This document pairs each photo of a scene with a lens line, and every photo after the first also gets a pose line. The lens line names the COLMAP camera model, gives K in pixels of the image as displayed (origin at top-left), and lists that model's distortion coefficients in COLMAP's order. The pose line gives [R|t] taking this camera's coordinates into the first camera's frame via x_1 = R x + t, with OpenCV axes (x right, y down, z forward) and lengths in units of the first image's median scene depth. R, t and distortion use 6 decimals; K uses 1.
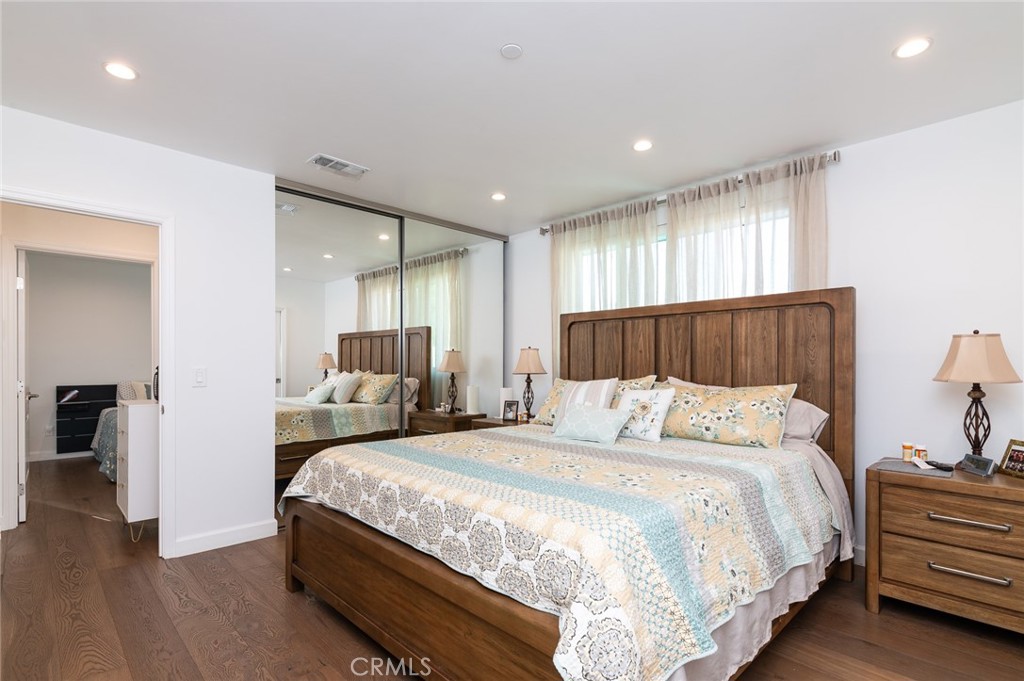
lens RADIAL K [[510.1, 0, 512.0], [0, 510.1, 340.5], [0, 0, 1]] dist [-0.000467, -0.000496]
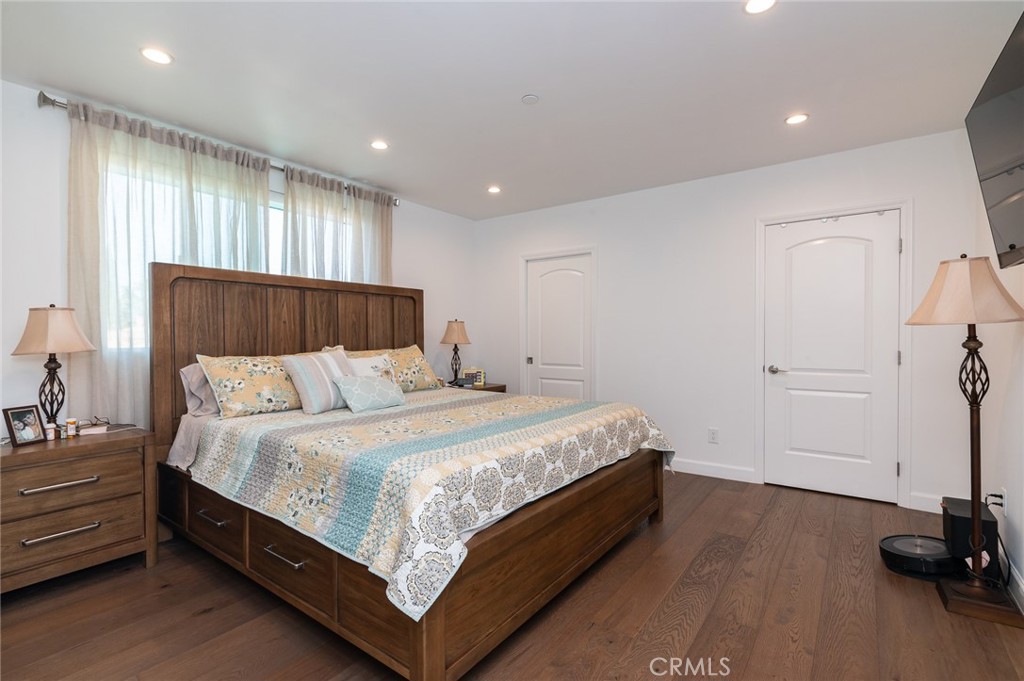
lens RADIAL K [[466.6, 0, 512.0], [0, 466.6, 340.5], [0, 0, 1]] dist [0.001701, 0.000146]
pose [[-0.167595, -0.010766, 0.985797, -0.741369], [-0.044313, 0.999012, 0.003377, 0.036575], [-0.984859, -0.043117, -0.167907, 0.779431]]
